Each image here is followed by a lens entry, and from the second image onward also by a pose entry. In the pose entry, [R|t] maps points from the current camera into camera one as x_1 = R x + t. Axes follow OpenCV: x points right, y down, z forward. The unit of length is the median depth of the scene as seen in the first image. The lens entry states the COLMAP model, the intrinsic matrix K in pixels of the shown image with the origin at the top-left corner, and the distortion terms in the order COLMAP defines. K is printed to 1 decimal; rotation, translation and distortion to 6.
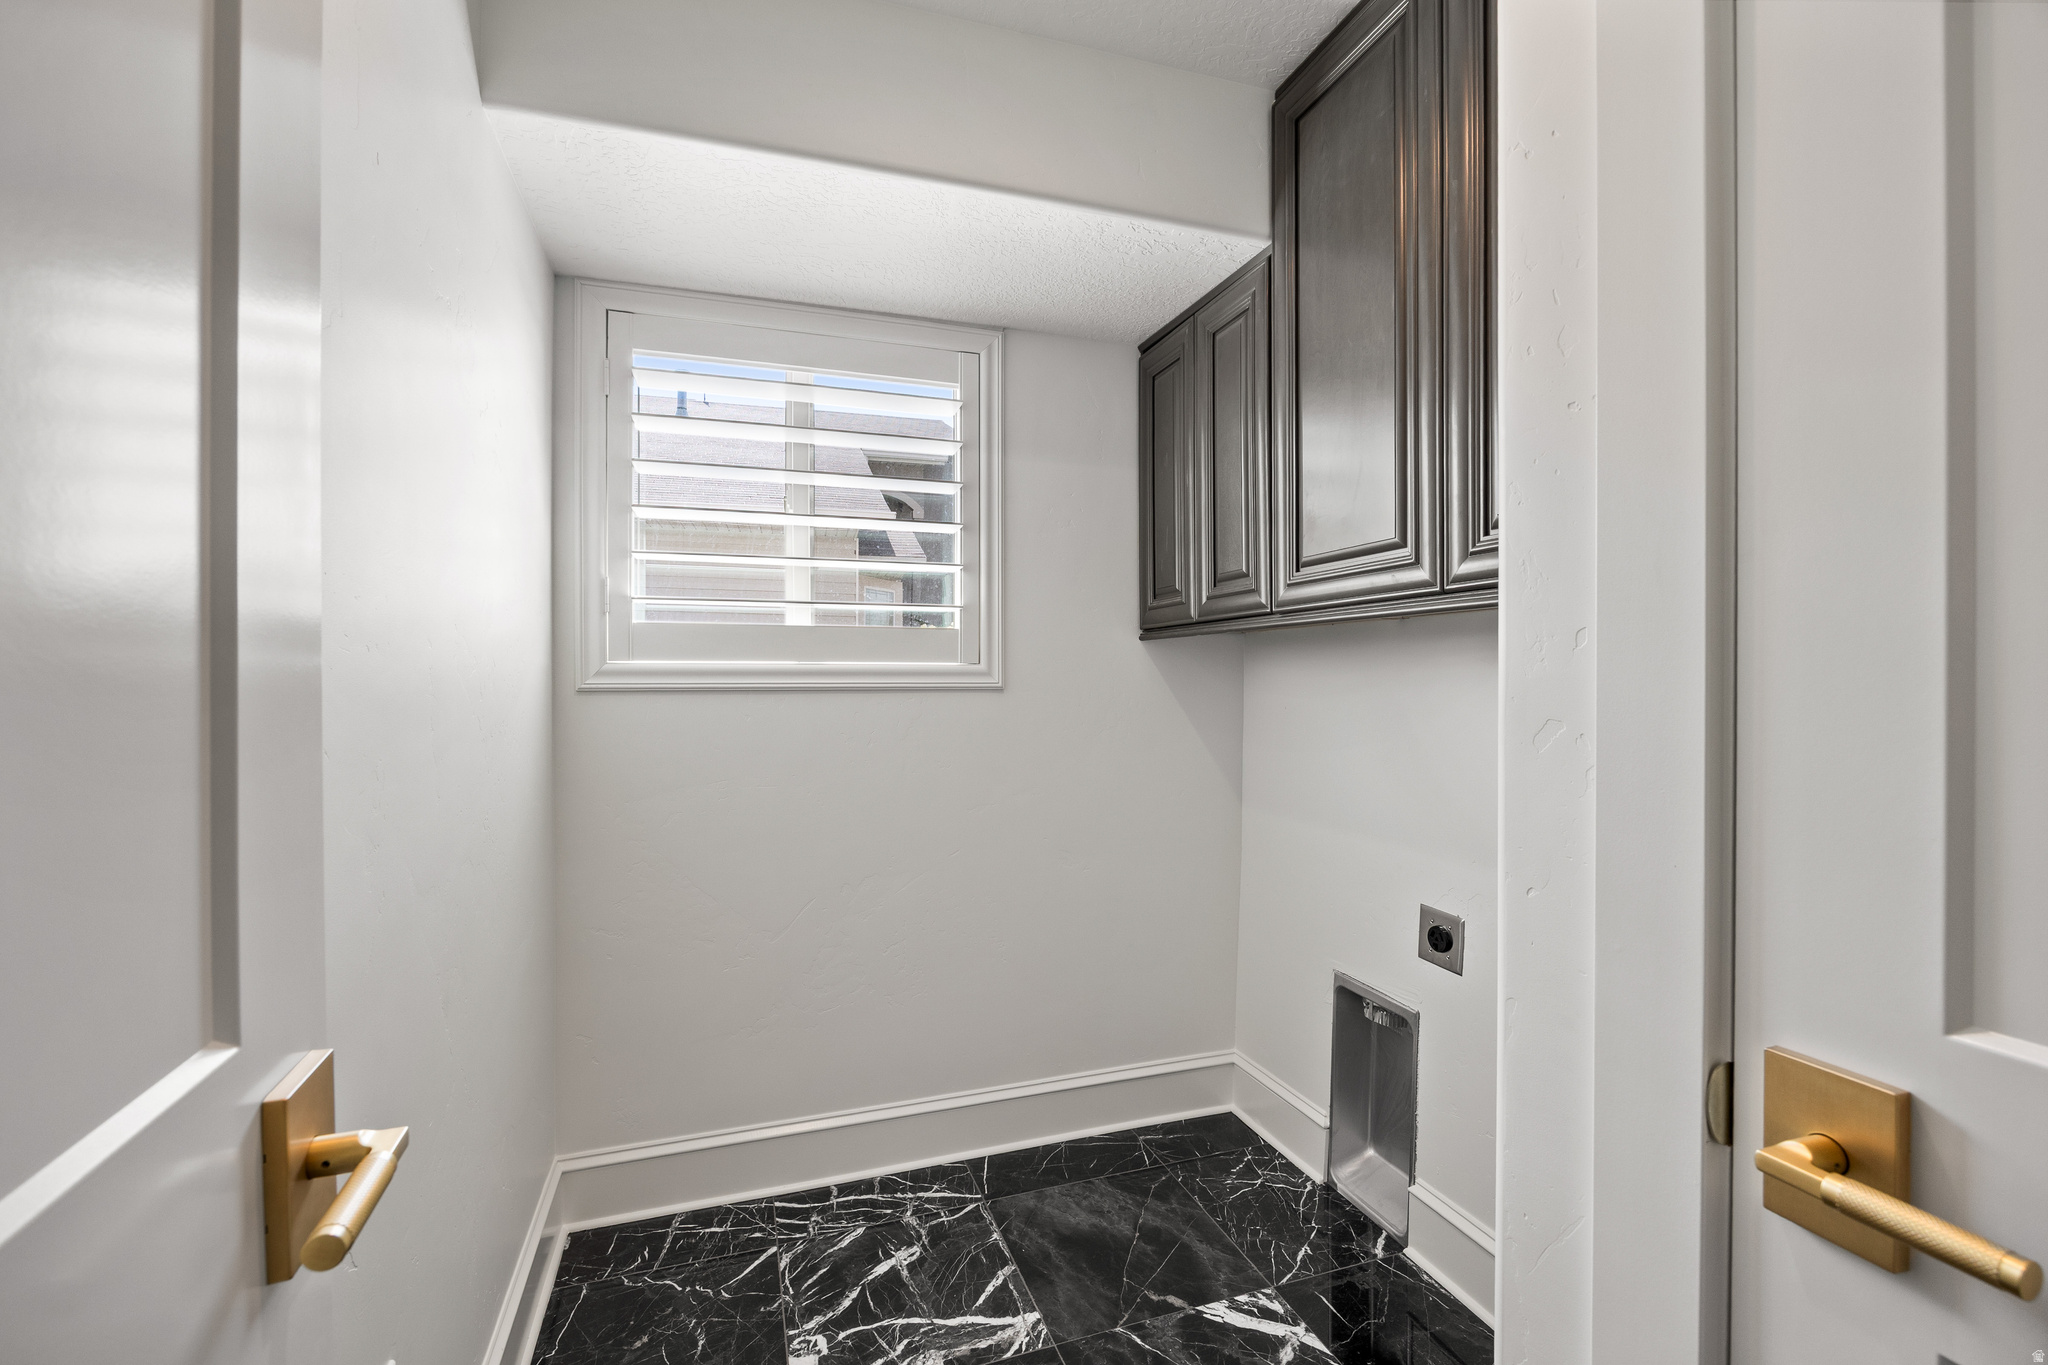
lens RADIAL K [[892.3, 0, 1024.0], [0, 892.3, 682.5], [0, 0, 1]] dist [0.000244, 0.000012]
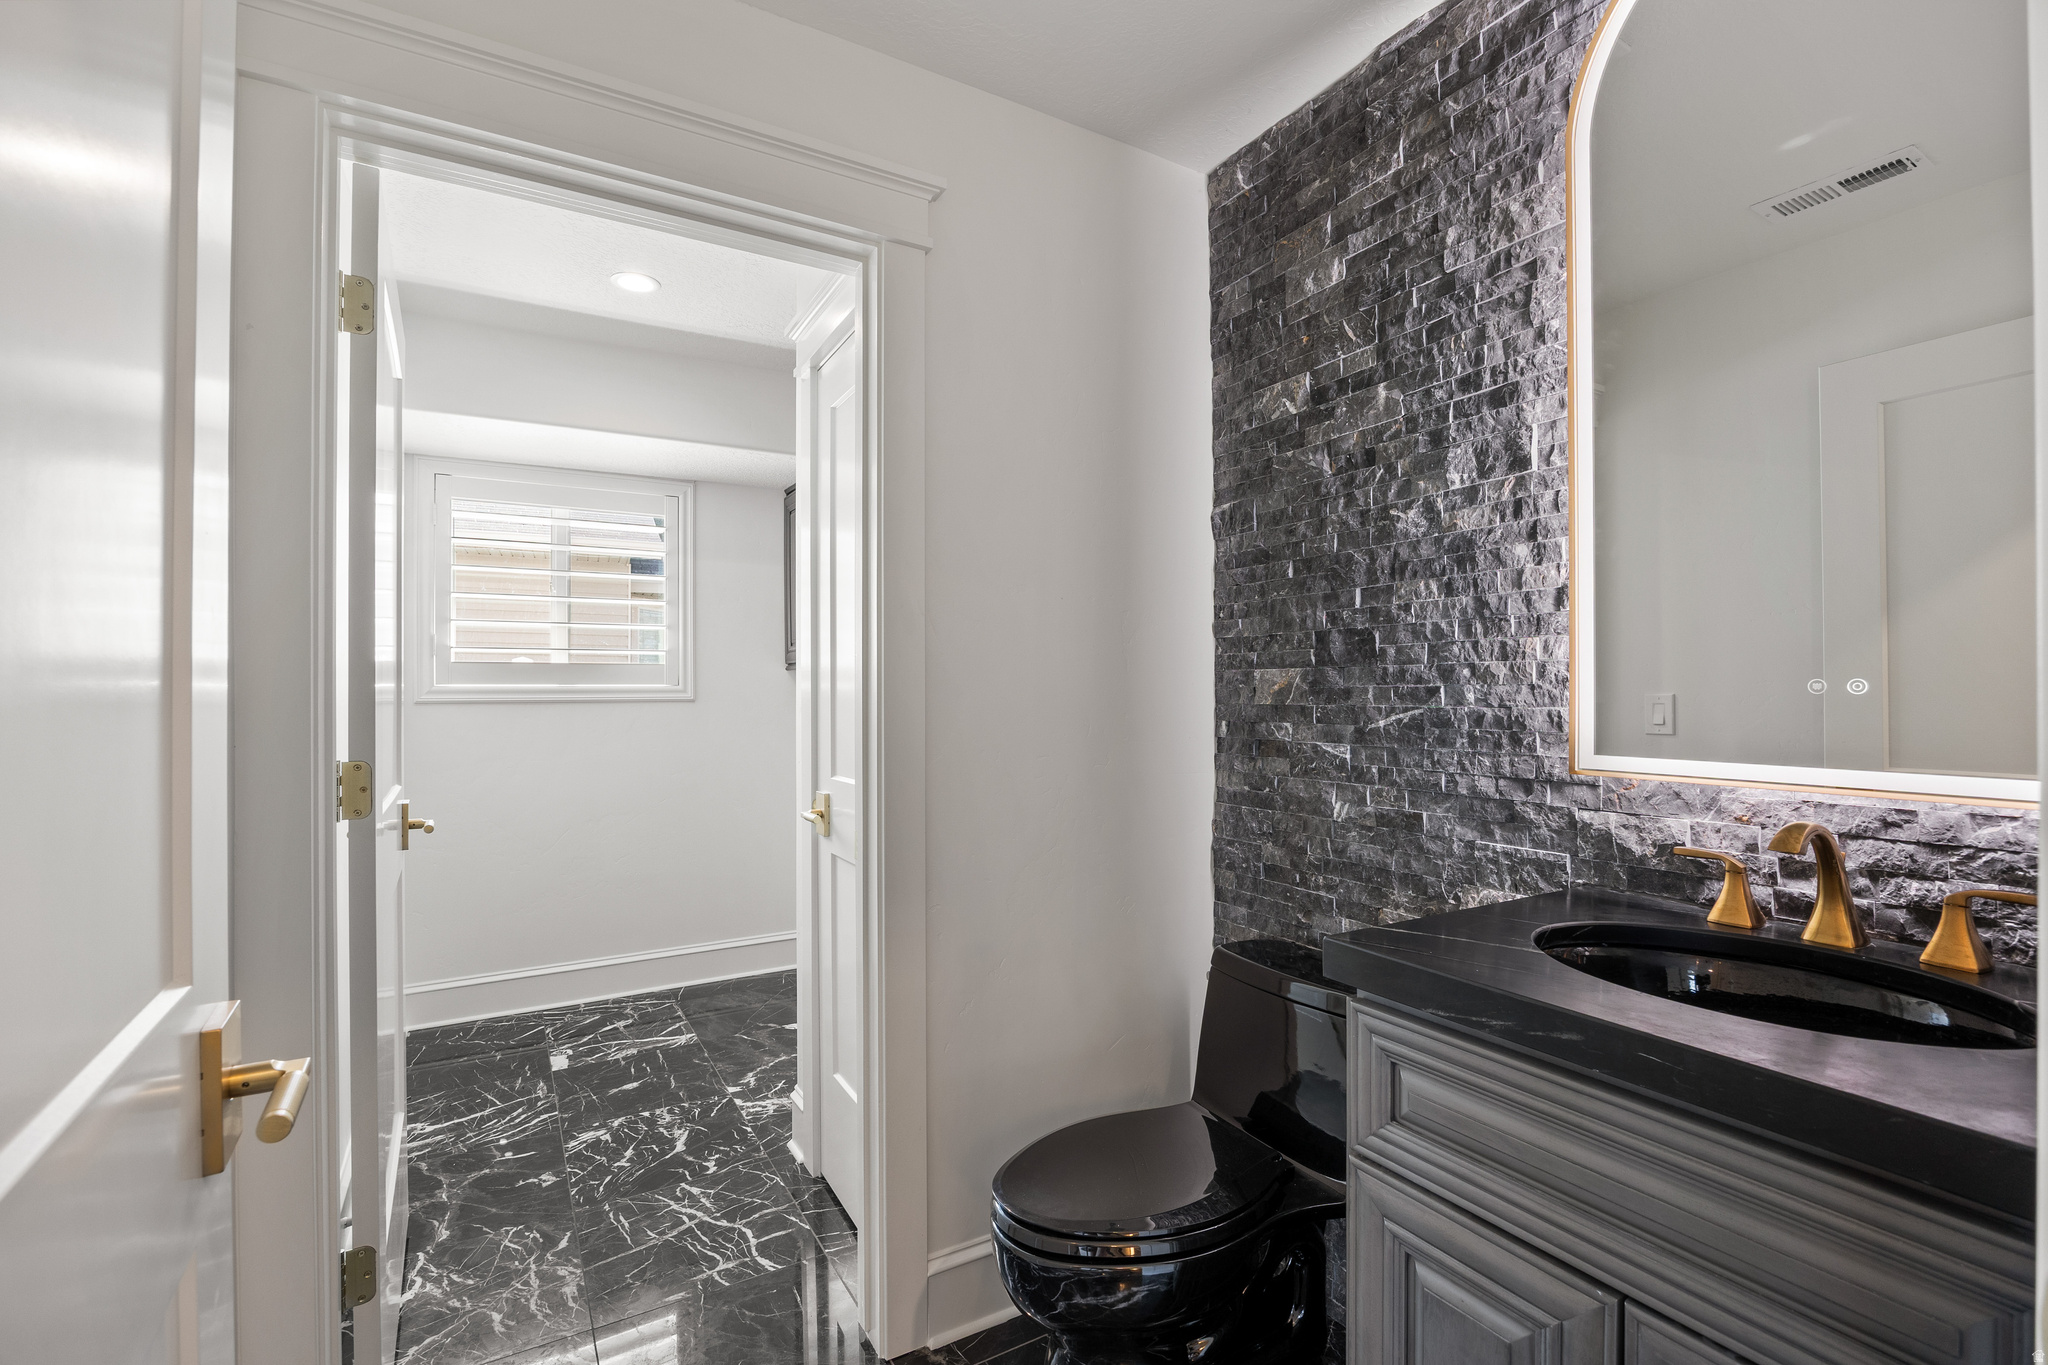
lens RADIAL K [[903.3, 0, 1024.0], [0, 903.3, 682.5], [0, 0, 1]] dist [-0.017934, 0.000367]
pose [[0.977571, 0.000807, 0.210603, 0.259809], [0.001080, 0.999960, -0.008845, -0.012689], [-0.210602, 0.008874, 0.977532, -0.880374]]
